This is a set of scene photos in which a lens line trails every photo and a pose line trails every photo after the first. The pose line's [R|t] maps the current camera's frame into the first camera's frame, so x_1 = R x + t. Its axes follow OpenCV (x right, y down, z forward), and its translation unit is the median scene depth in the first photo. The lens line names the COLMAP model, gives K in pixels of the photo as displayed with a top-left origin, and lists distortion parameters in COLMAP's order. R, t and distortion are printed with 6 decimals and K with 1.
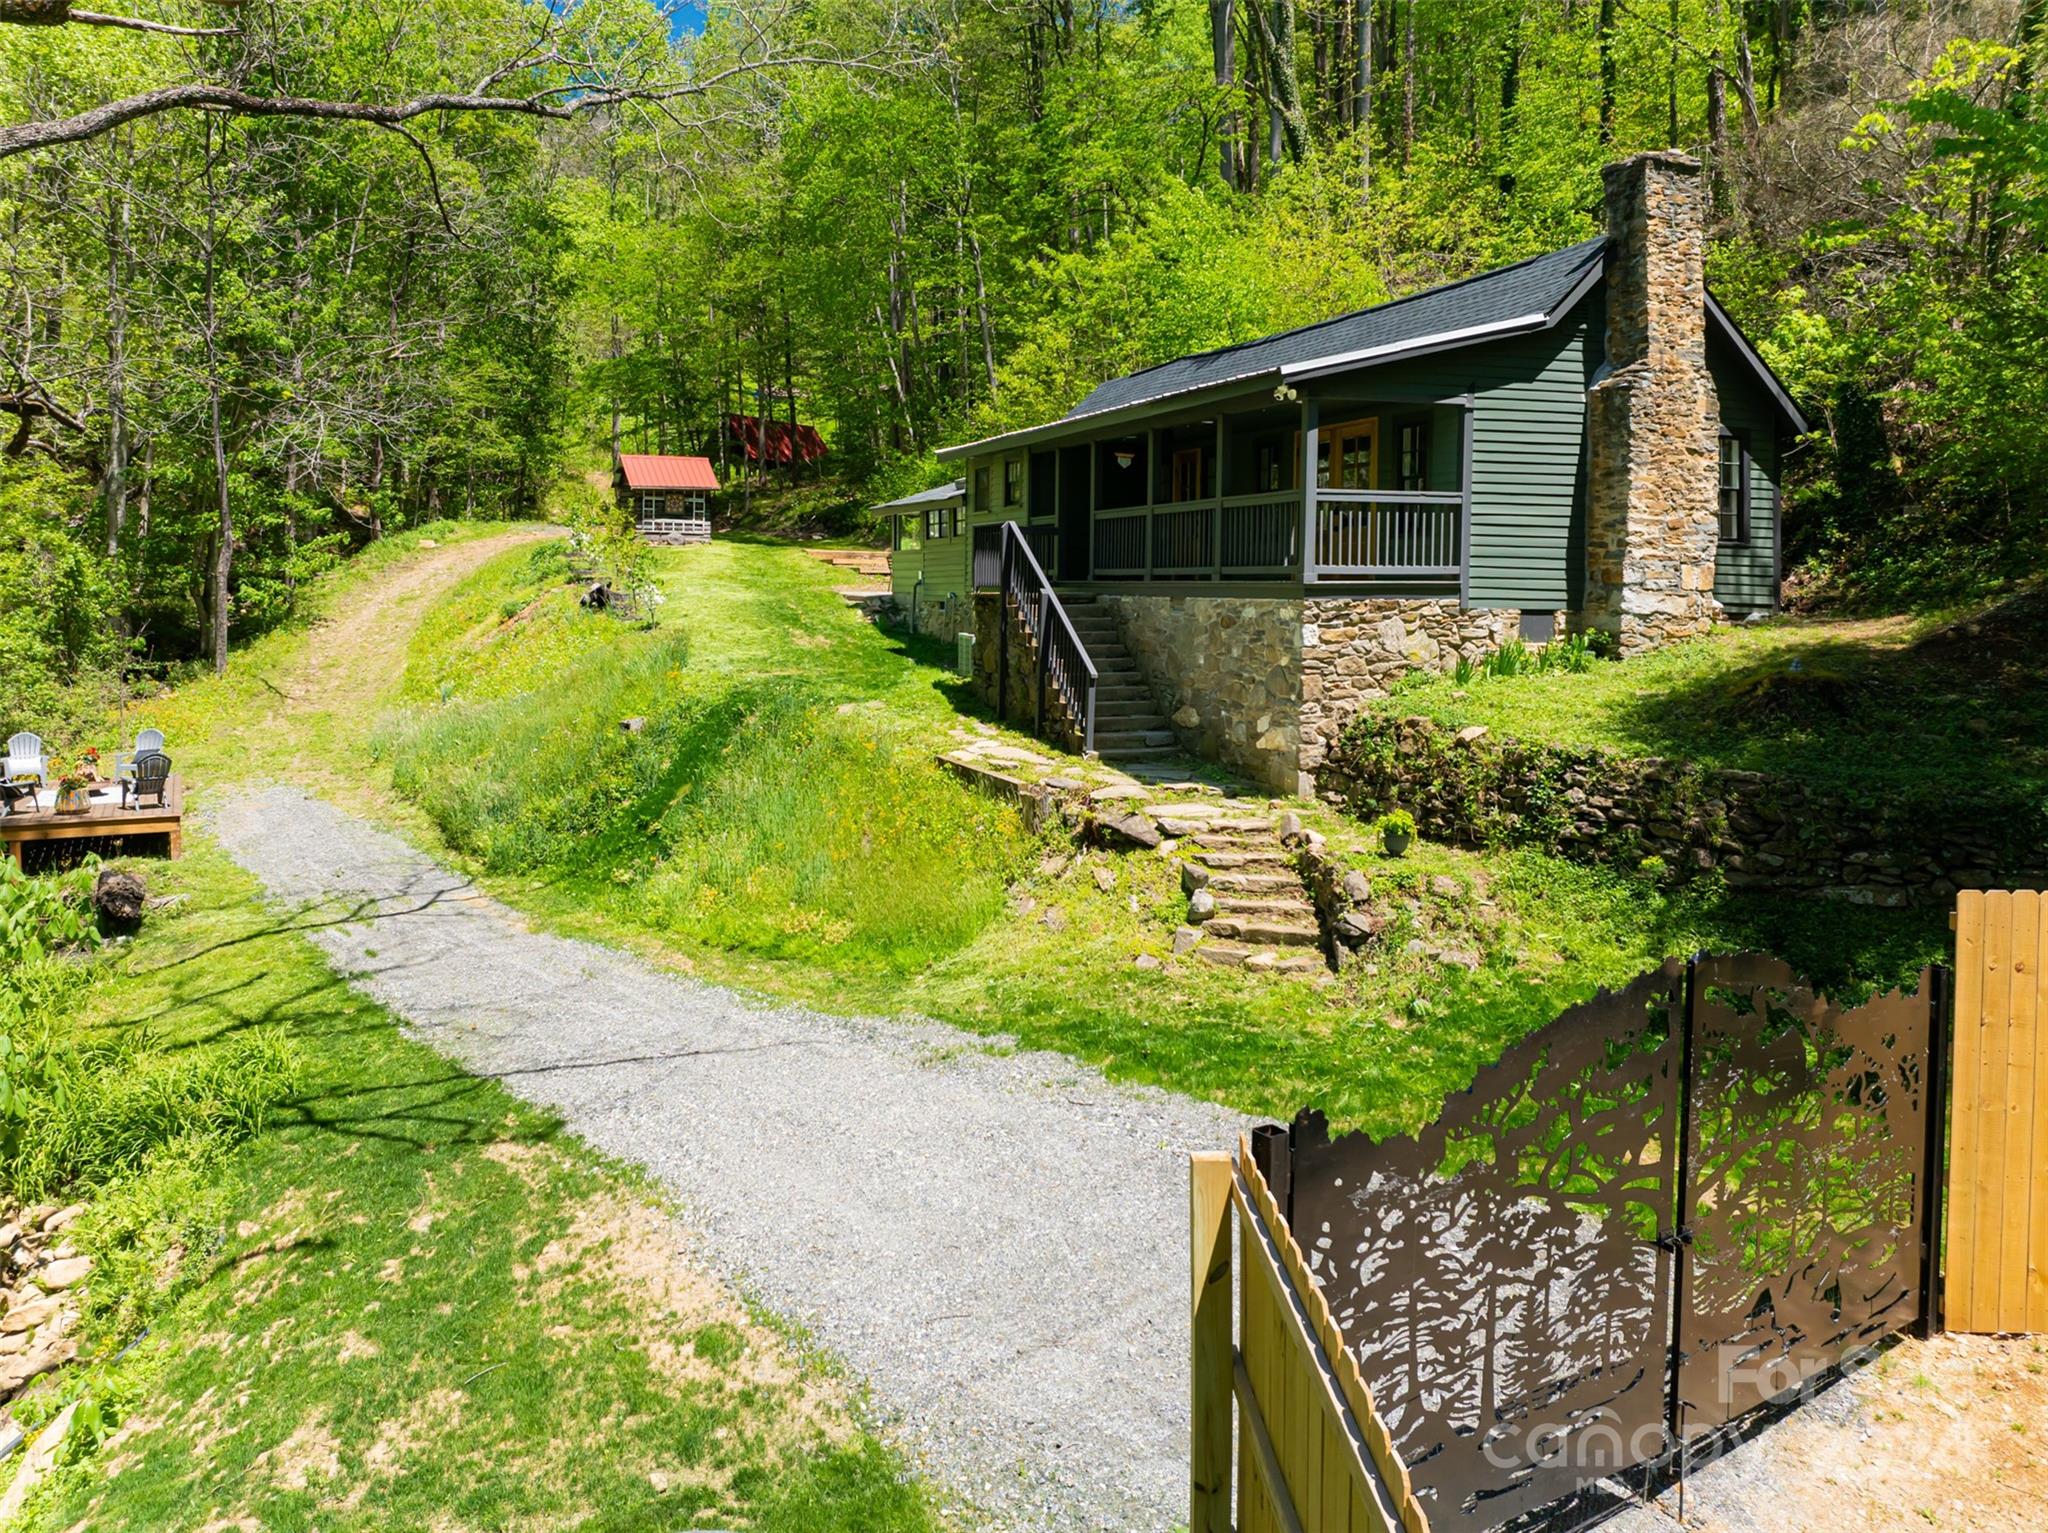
lens RADIAL K [[1642.1, 0, 1024.0], [0, 1642.1, 766.5], [0, 0, 1]] dist [-0.024003, -0.004886]
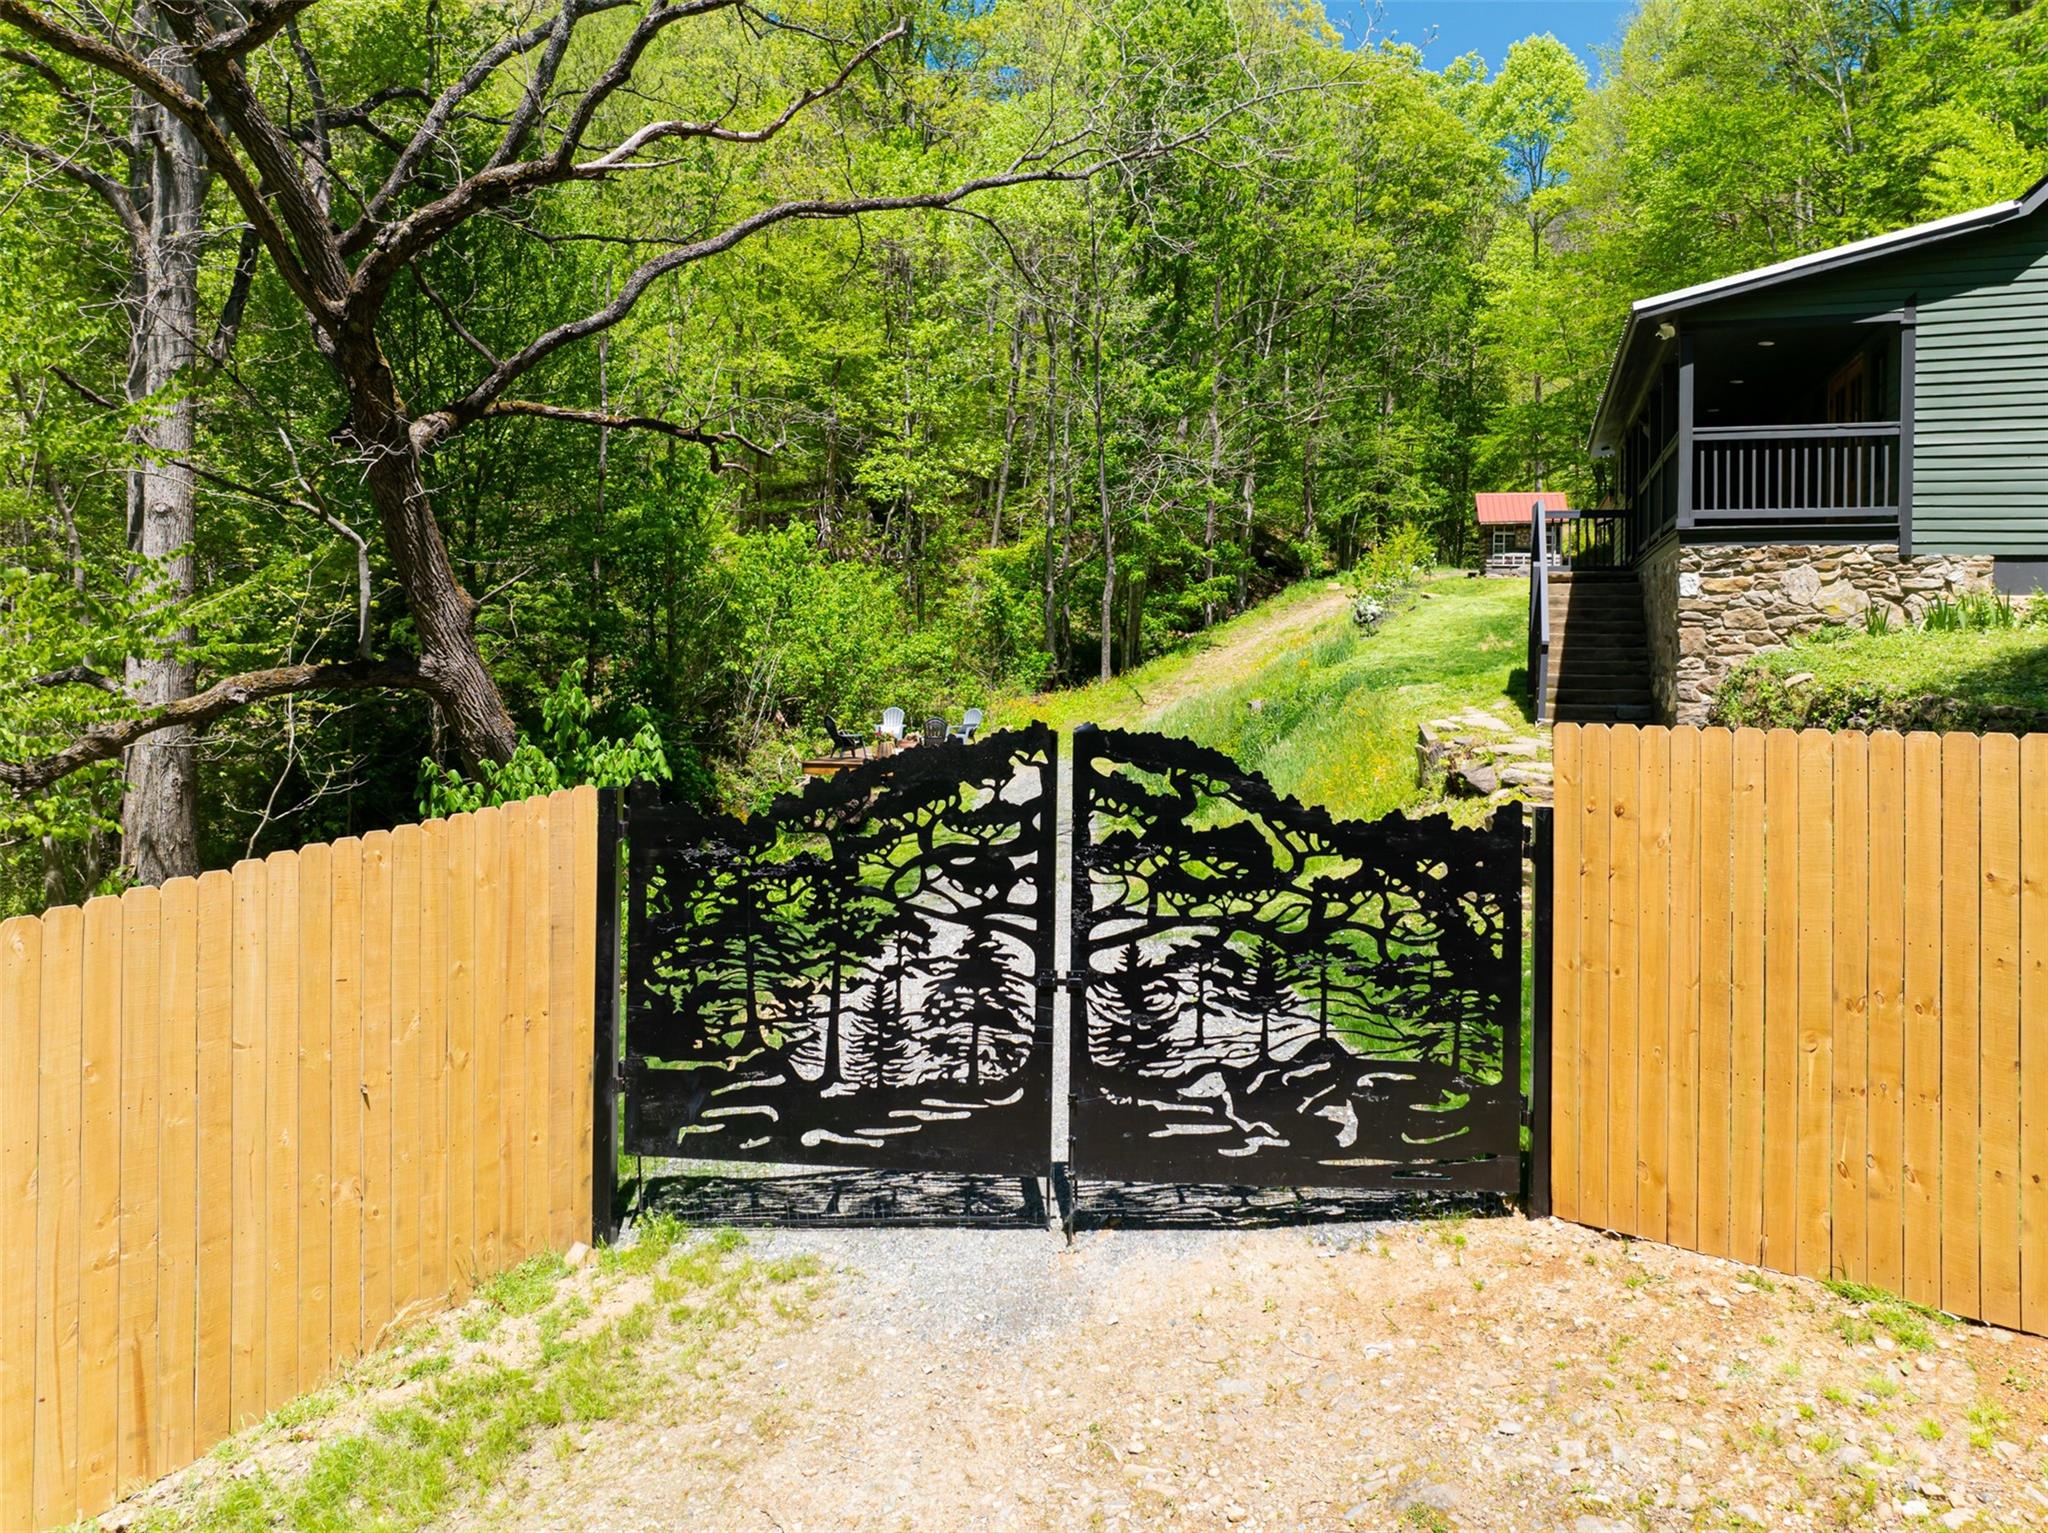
lens RADIAL K [[1642.1, 0, 1024.0], [0, 1642.1, 766.5], [0, 0, 1]] dist [-0.024003, -0.004886]
pose [[0.763555, 0.044873, -0.644181, 1.115231], [-0.080006, 0.996470, -0.025418, 0.175894], [0.640767, 0.070946, 0.764450, 0.115198]]
